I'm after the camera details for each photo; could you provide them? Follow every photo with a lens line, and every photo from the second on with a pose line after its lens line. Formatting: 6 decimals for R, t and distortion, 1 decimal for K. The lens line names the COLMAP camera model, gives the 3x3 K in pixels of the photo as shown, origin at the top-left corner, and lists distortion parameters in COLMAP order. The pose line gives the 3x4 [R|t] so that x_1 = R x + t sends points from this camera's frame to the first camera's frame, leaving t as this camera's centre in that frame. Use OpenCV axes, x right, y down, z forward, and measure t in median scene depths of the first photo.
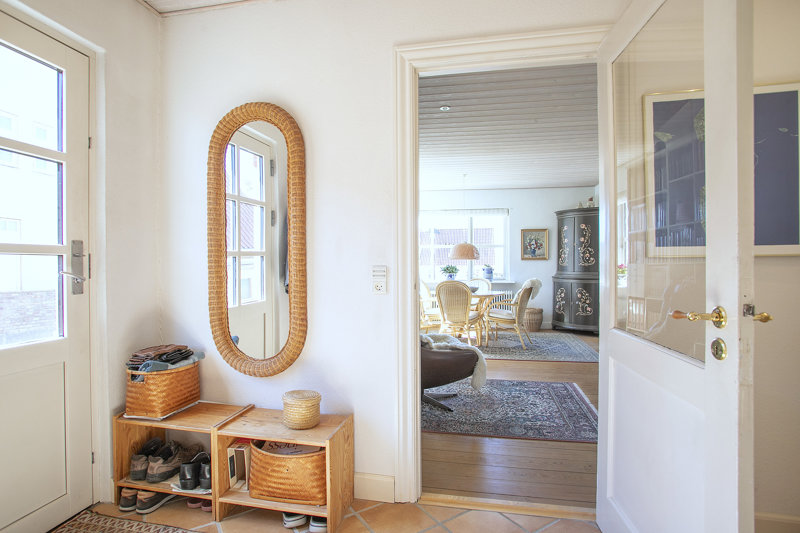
lens RADIAL K [[425.9, 0, 402.8], [0, 425.9, 268.4], [0, 0, 1]] dist [-0.037016, 0.000277]
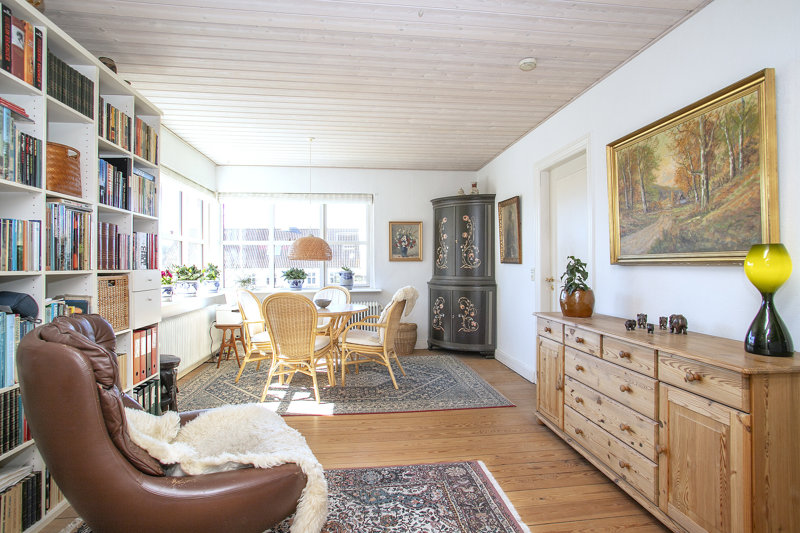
lens RADIAL K [[420.5, 0, 402.2], [0, 420.5, 266.9], [0, 0, 1]] dist [-0.001394, -0.000011]
pose [[0.951674, -0.001573, 0.307106, 0.071271], [0.004267, 0.999958, -0.008101, -0.003353], [-0.307080, 0.009020, 0.951641, 0.286245]]
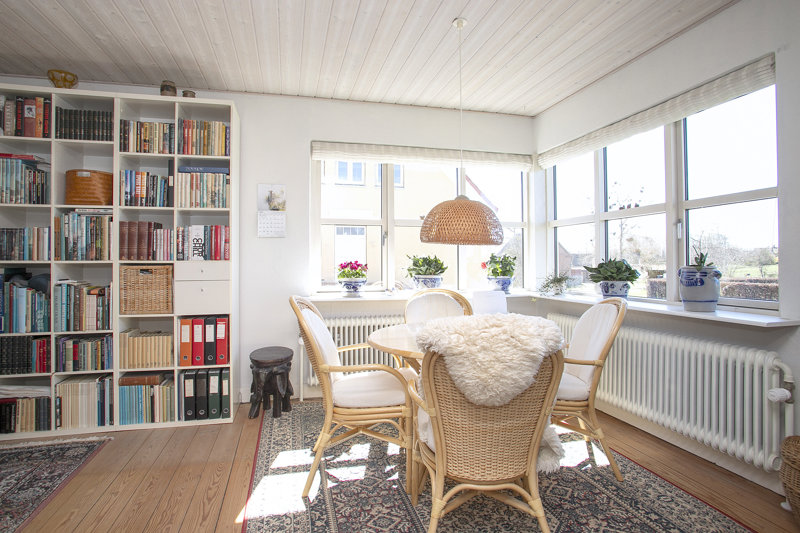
lens RADIAL K [[425.9, 0, 396.6], [0, 425.9, 267.7], [0, 0, 1]] dist [-0.037016, 0.000277]
pose [[0.412529, -0.004621, -0.910933, 0.485985], [-0.004362, 0.999966, -0.007048, 0.005404], [0.910934, 0.006882, 0.412494, 0.829321]]
